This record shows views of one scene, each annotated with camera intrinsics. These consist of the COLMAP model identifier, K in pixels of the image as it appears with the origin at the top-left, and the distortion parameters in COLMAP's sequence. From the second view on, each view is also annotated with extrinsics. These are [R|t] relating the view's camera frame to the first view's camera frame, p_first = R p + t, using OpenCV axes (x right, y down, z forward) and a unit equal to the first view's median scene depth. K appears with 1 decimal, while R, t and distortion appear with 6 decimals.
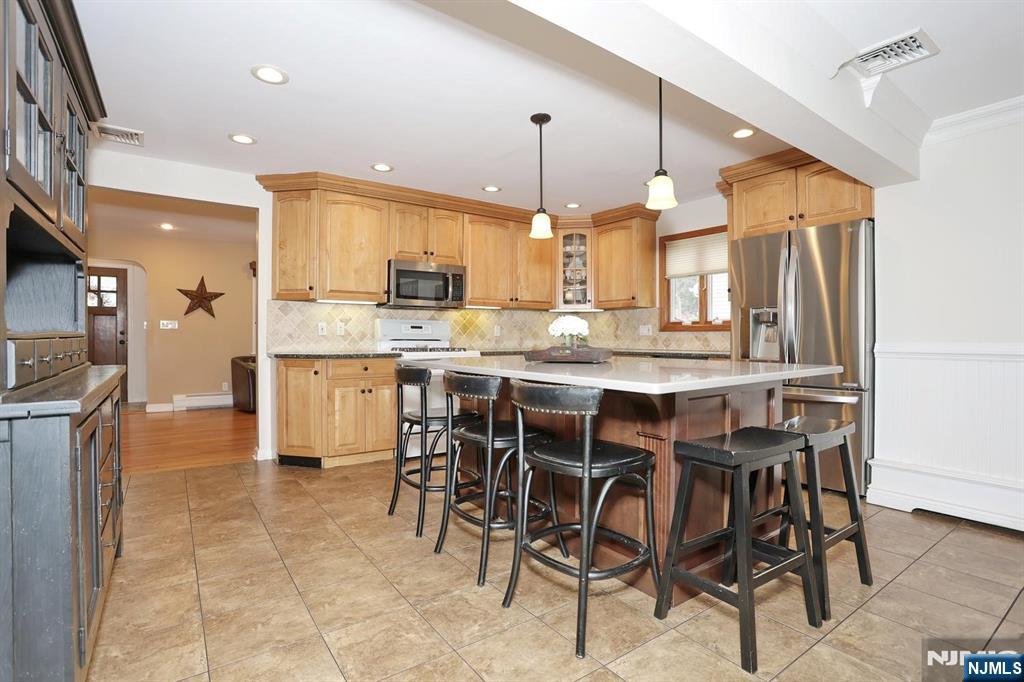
lens RADIAL K [[496.8, 0, 515.9], [0, 496.8, 338.3], [0, 0, 1]] dist [-0.031681, 0.006516]
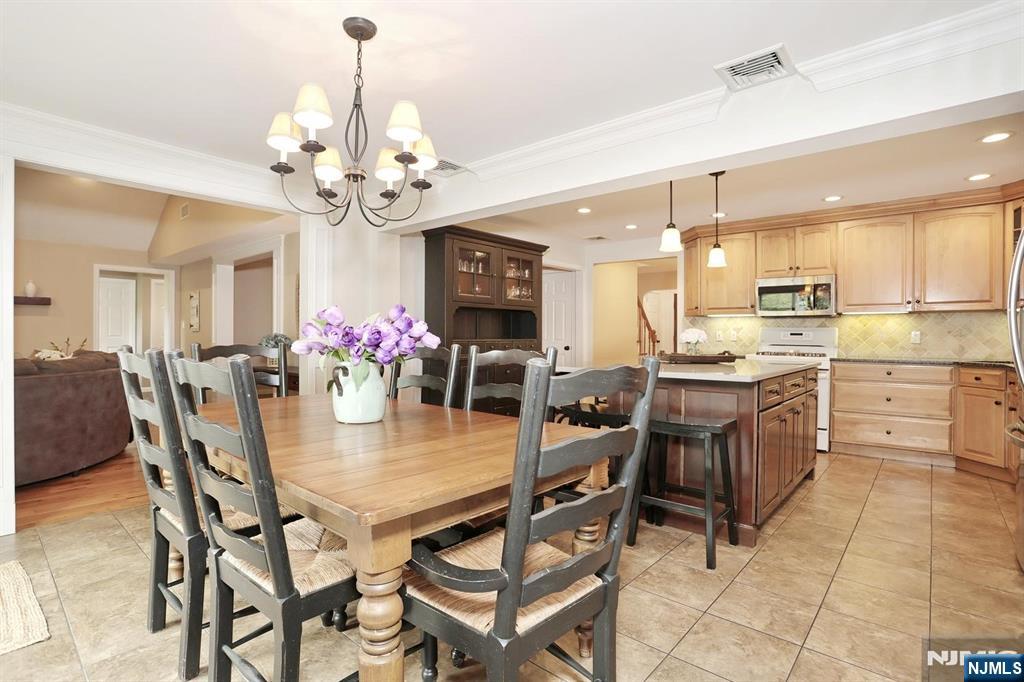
lens RADIAL K [[496.8, 0, 511.9], [0, 496.8, 337.2], [0, 0, 1]] dist [-0.031681, 0.006516]
pose [[0.244260, 0.006048, -0.969691, 0.875696], [-0.006828, 0.999966, 0.004517, -0.019513], [0.969686, 0.005517, 0.244294, 0.134721]]
